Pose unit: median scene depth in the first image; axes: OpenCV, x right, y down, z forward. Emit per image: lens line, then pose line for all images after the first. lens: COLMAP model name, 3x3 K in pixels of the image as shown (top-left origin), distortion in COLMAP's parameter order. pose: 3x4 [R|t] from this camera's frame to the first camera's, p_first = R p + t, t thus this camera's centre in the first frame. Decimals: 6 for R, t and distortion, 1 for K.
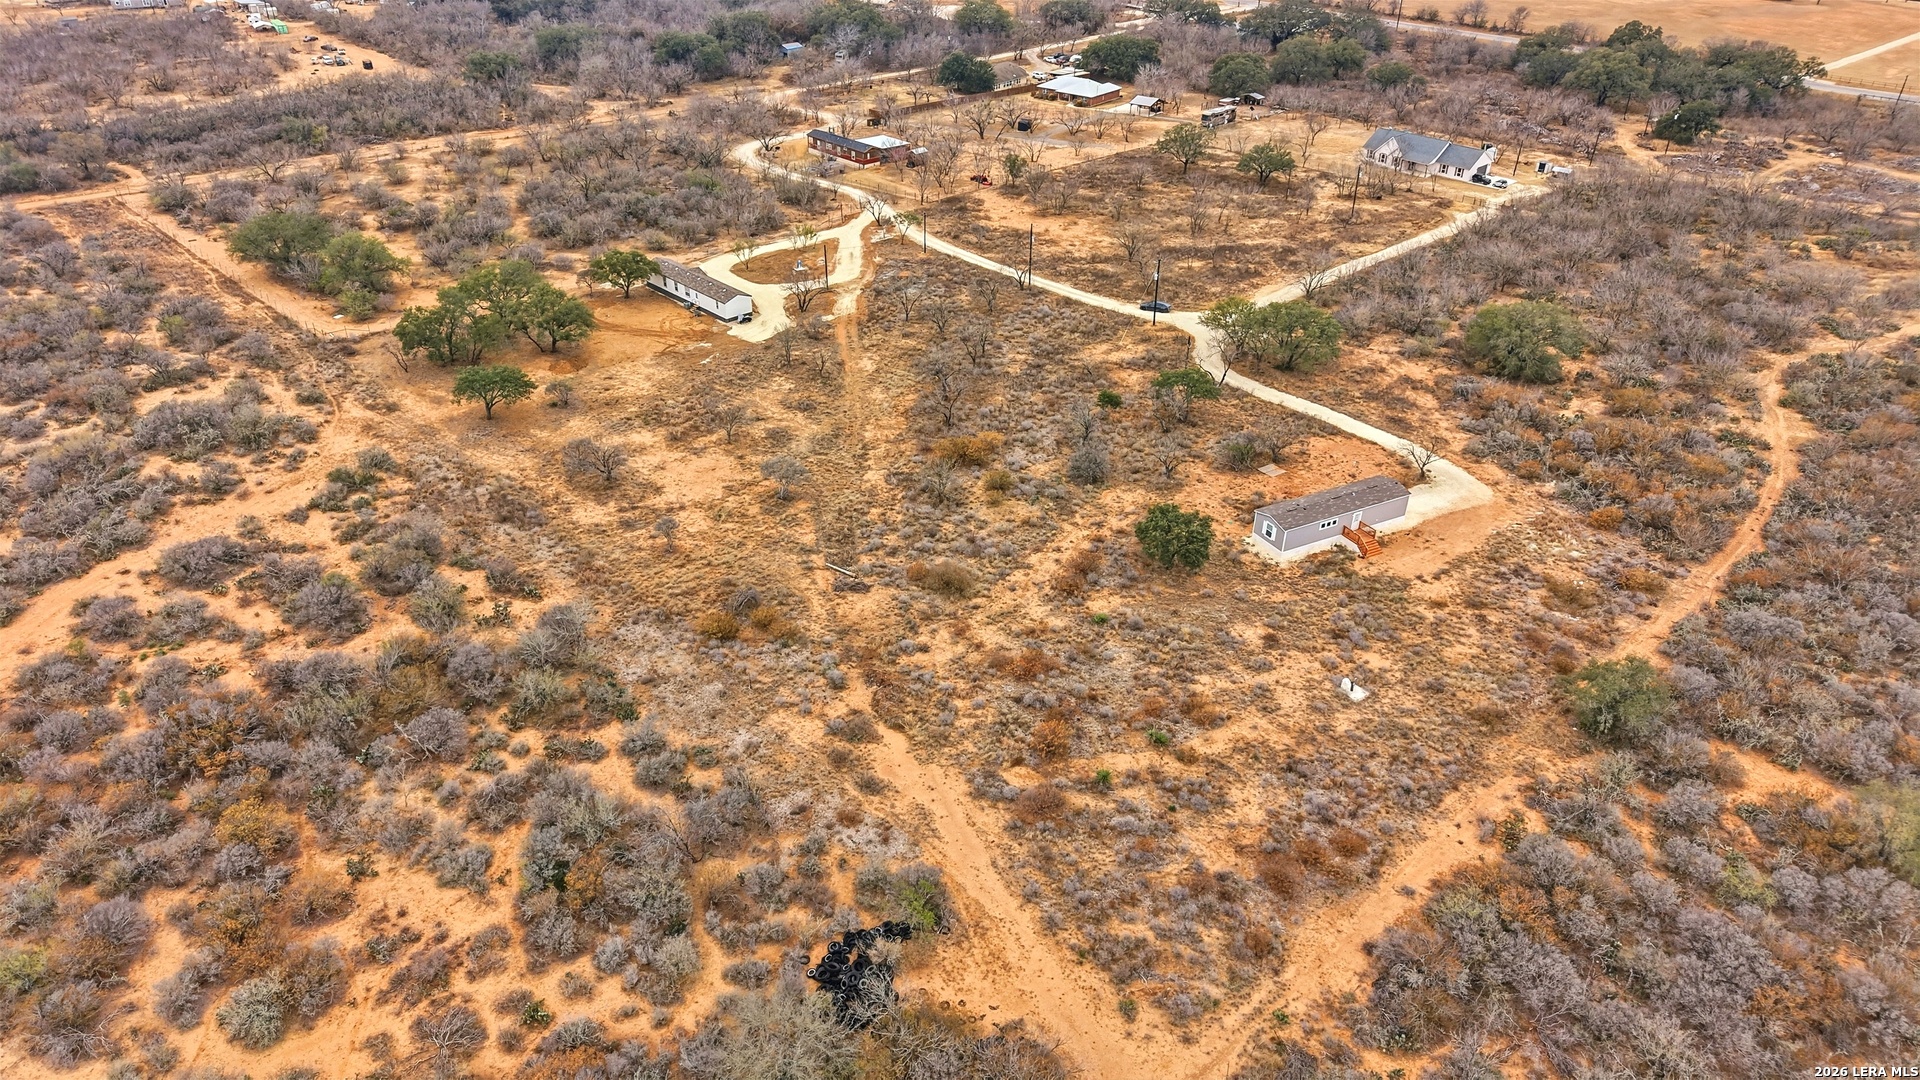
lens RADIAL K [[1287.4, 0, 948.1], [0, 1287.4, 533.7], [0, 0, 1]] dist [0.017624, -0.020791]
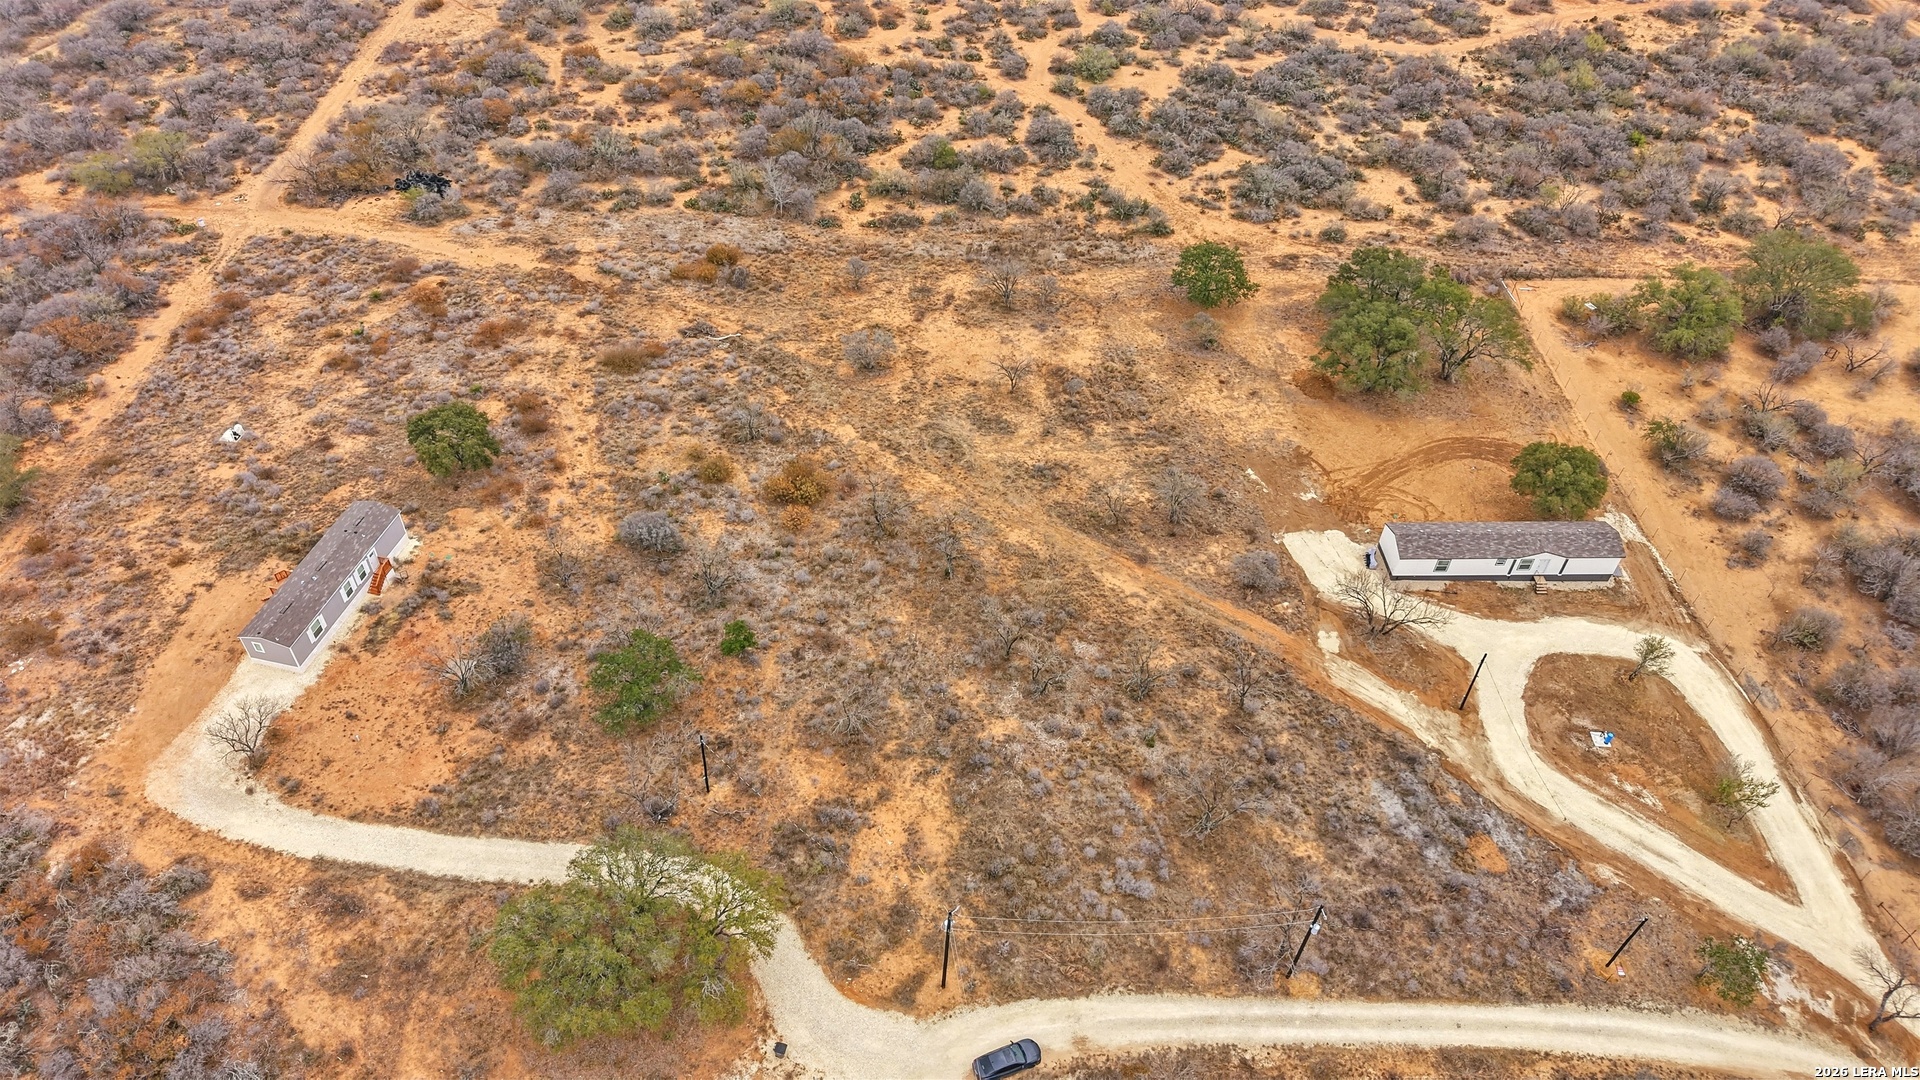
lens RADIAL K [[1287.4, 0, 959.0], [0, 1287.4, 544.2], [0, 0, 1]] dist [0.017624, -0.020791]
pose [[-0.656098, 0.495290, -0.569405, 0.523076], [-0.423059, 0.383419, 0.820982, -0.933224], [0.624945, 0.779537, -0.042023, 1.348011]]
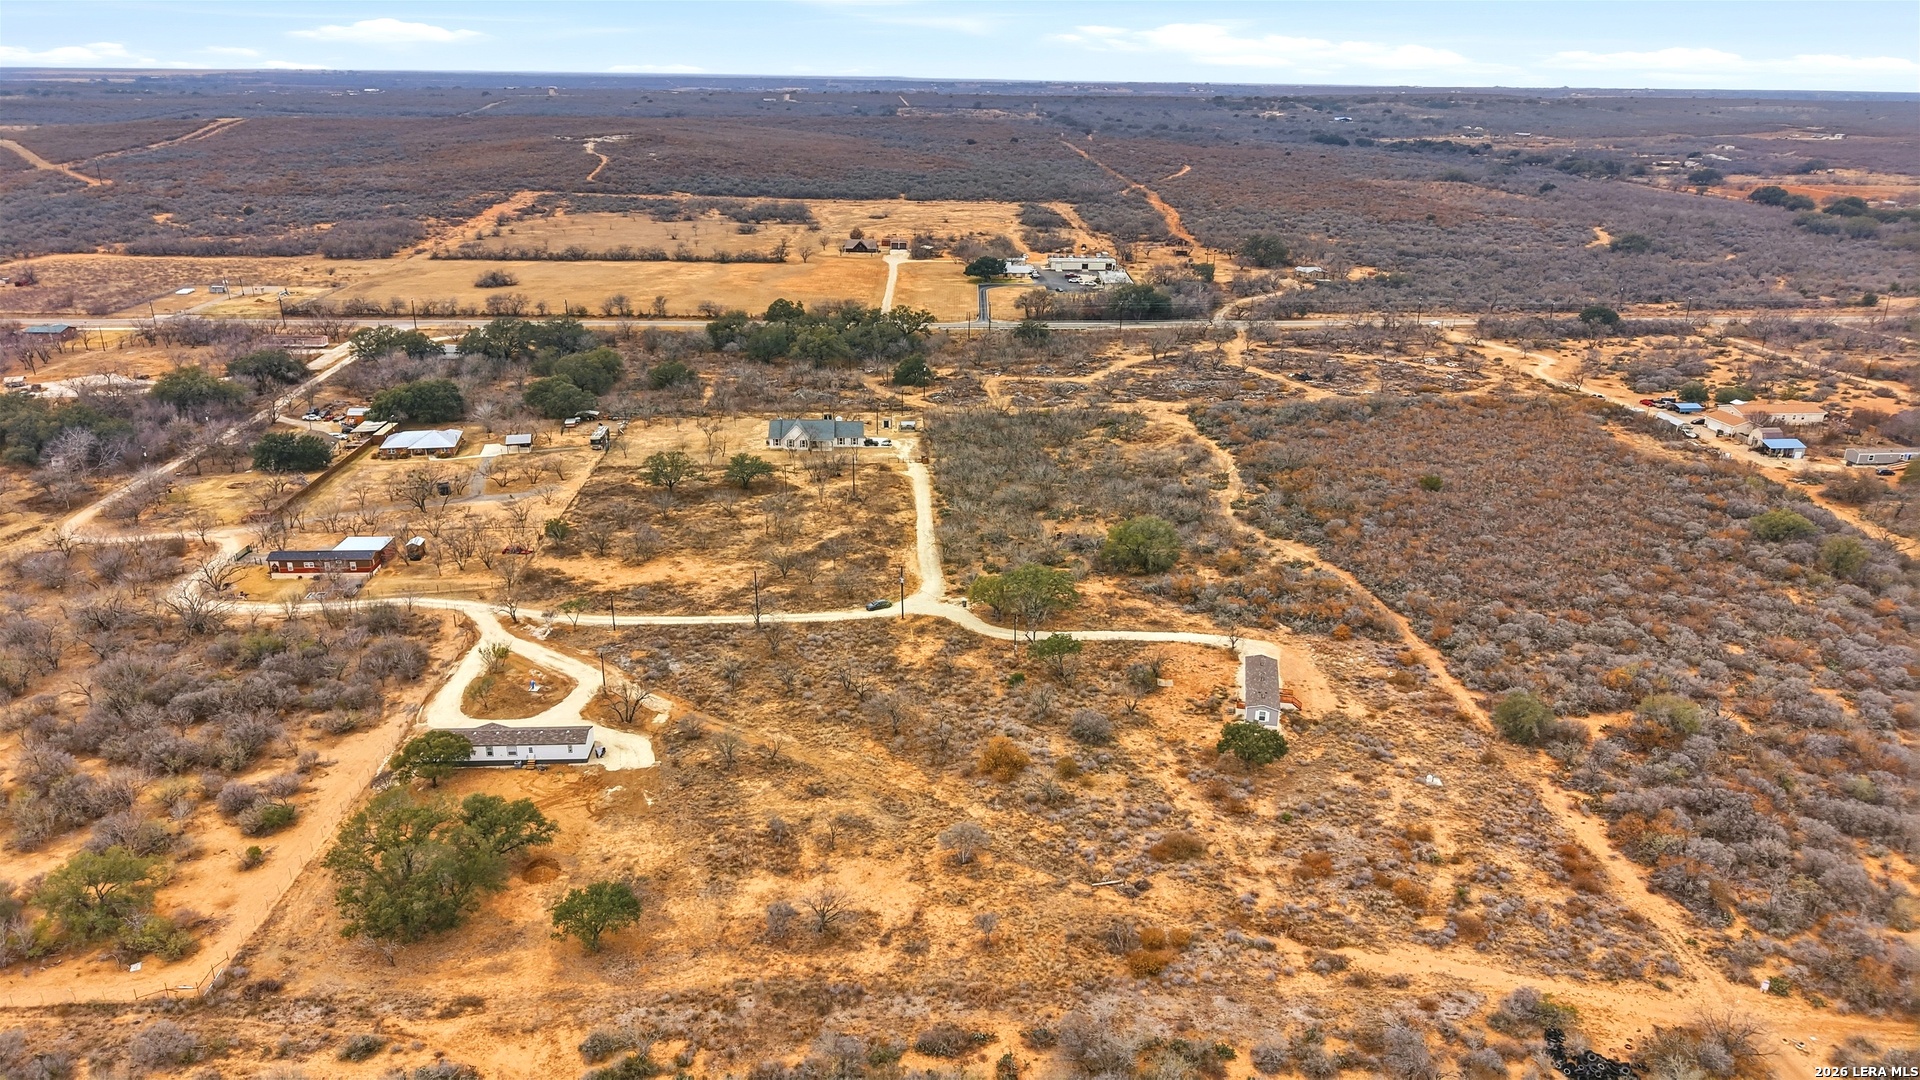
lens RADIAL K [[1287.4, 0, 948.6], [0, 1287.4, 529.7], [0, 0, 1]] dist [0.017624, -0.020791]
pose [[0.648256, -0.263386, 0.714417, -0.941710], [0.386439, 0.922253, -0.010643, -0.314685], [-0.656070, 0.282978, 0.699639, 0.198400]]
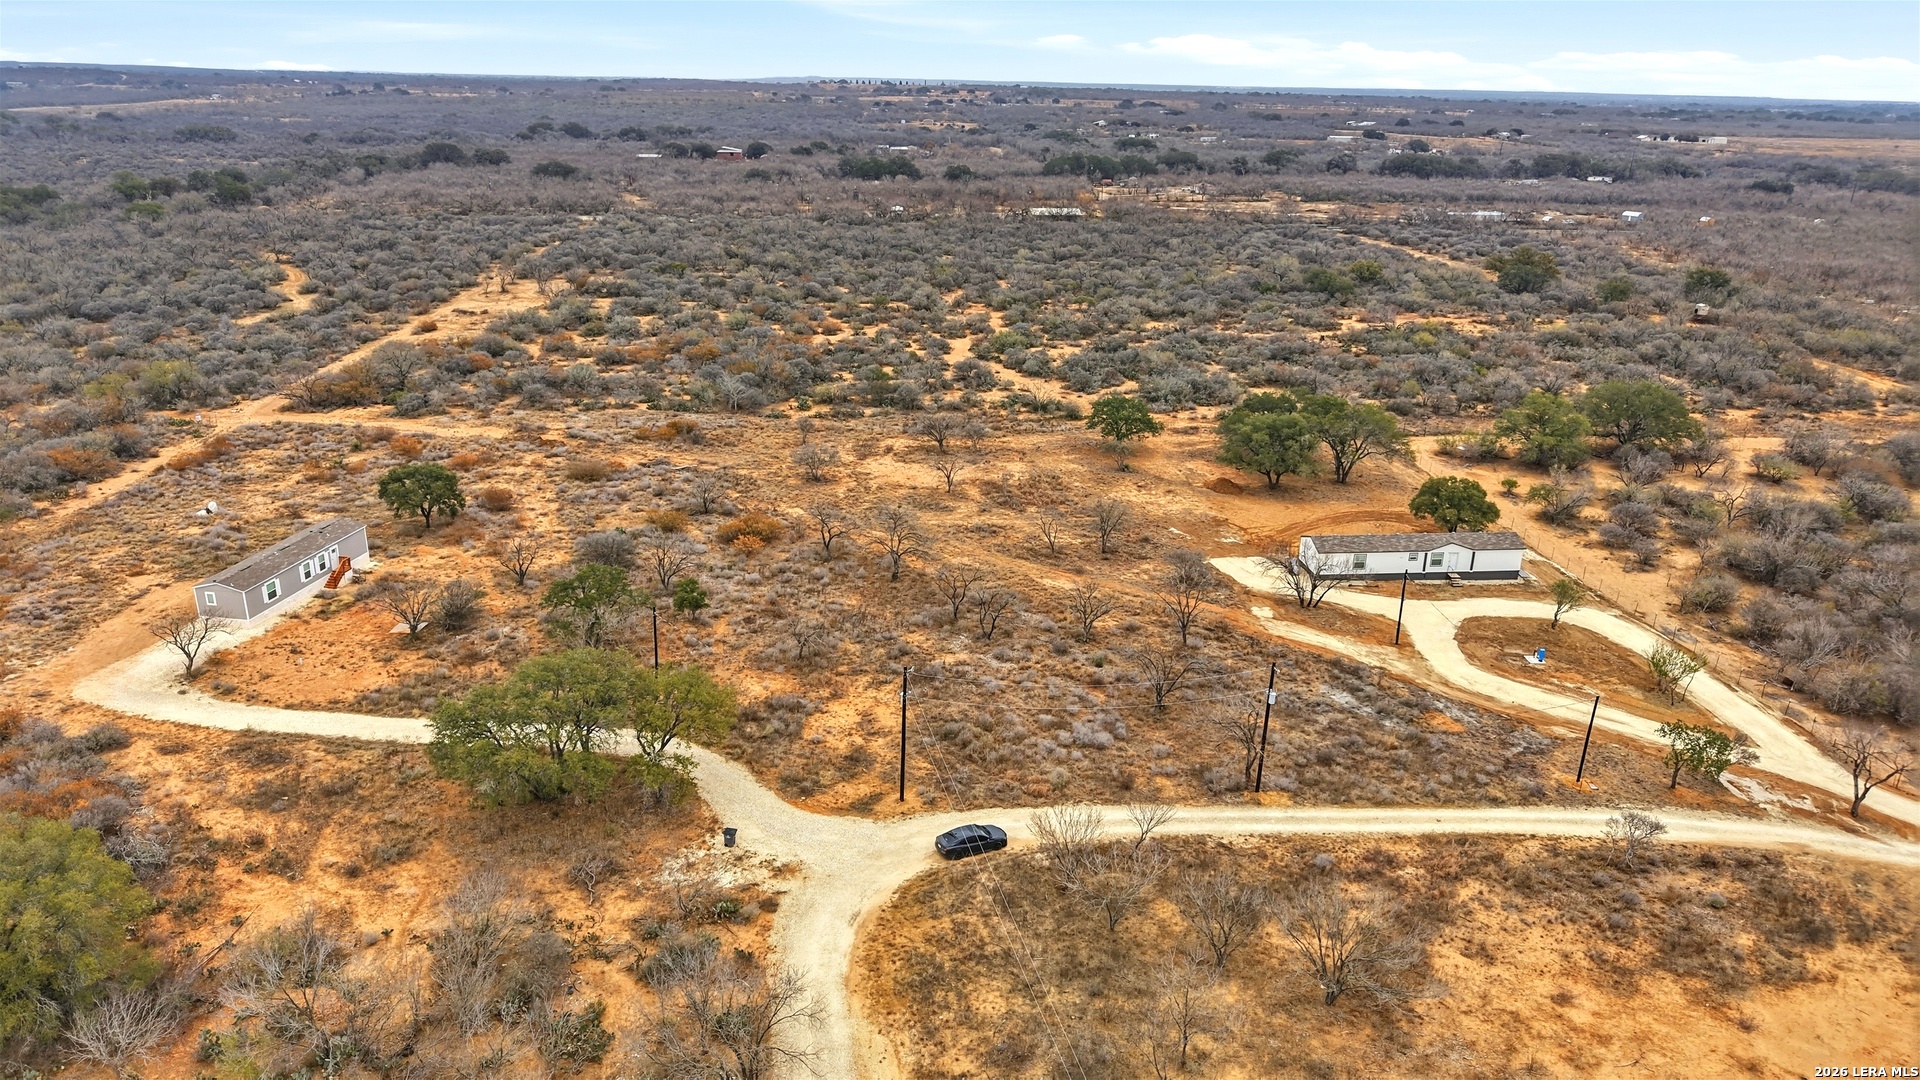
lens RADIAL K [[1287.4, 0, 960.9], [0, 1287.4, 534.3], [0, 0, 1]] dist [0.017624, -0.020791]
pose [[-0.607972, 0.238080, -0.757422, 0.708373], [-0.429431, 0.703791, 0.565921, -0.746430], [0.667801, 0.669325, -0.325646, 1.654049]]
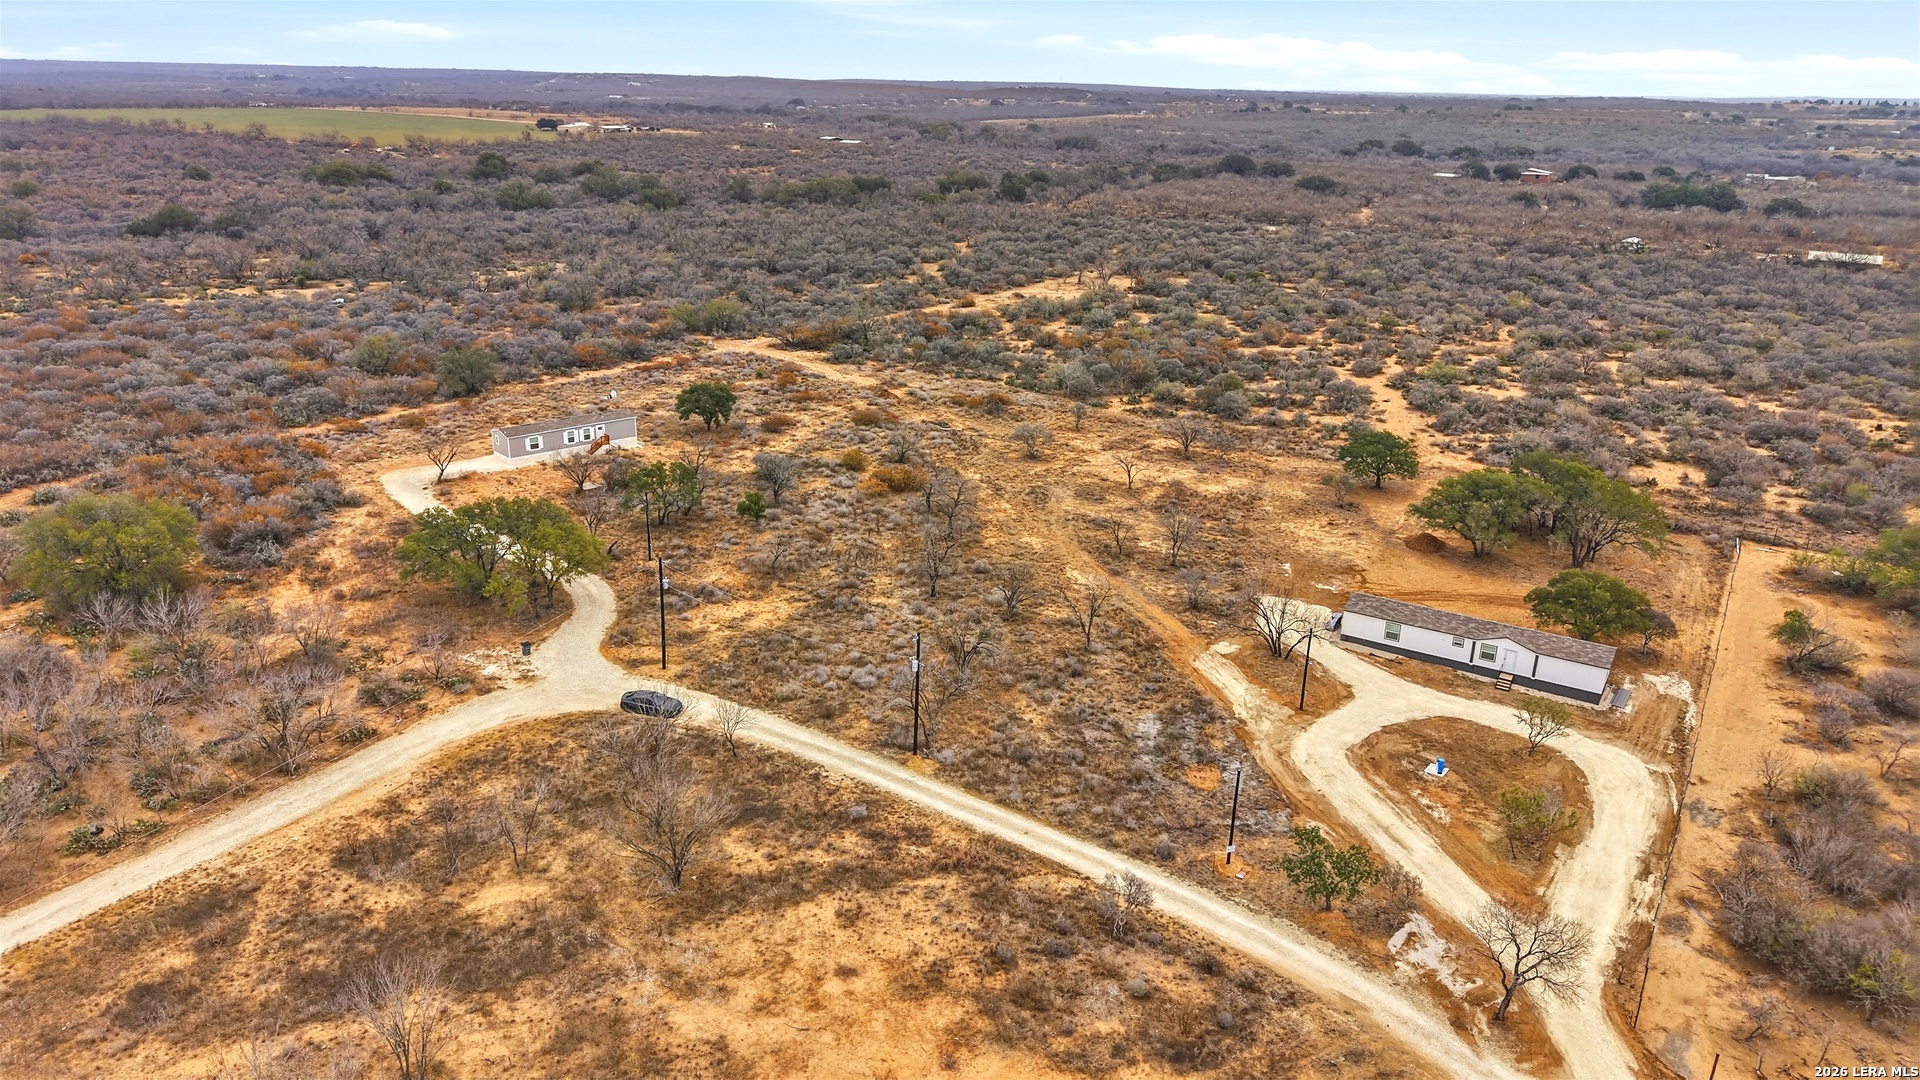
lens RADIAL K [[1287.4, 0, 957.2], [0, 1287.4, 545.9], [0, 0, 1]] dist [0.017624, -0.020791]
pose [[-0.969583, 0.050574, -0.239482, 0.253044], [-0.152809, 0.639245, 0.753668, -0.961320], [0.191204, 0.767339, -0.612072, 1.996608]]
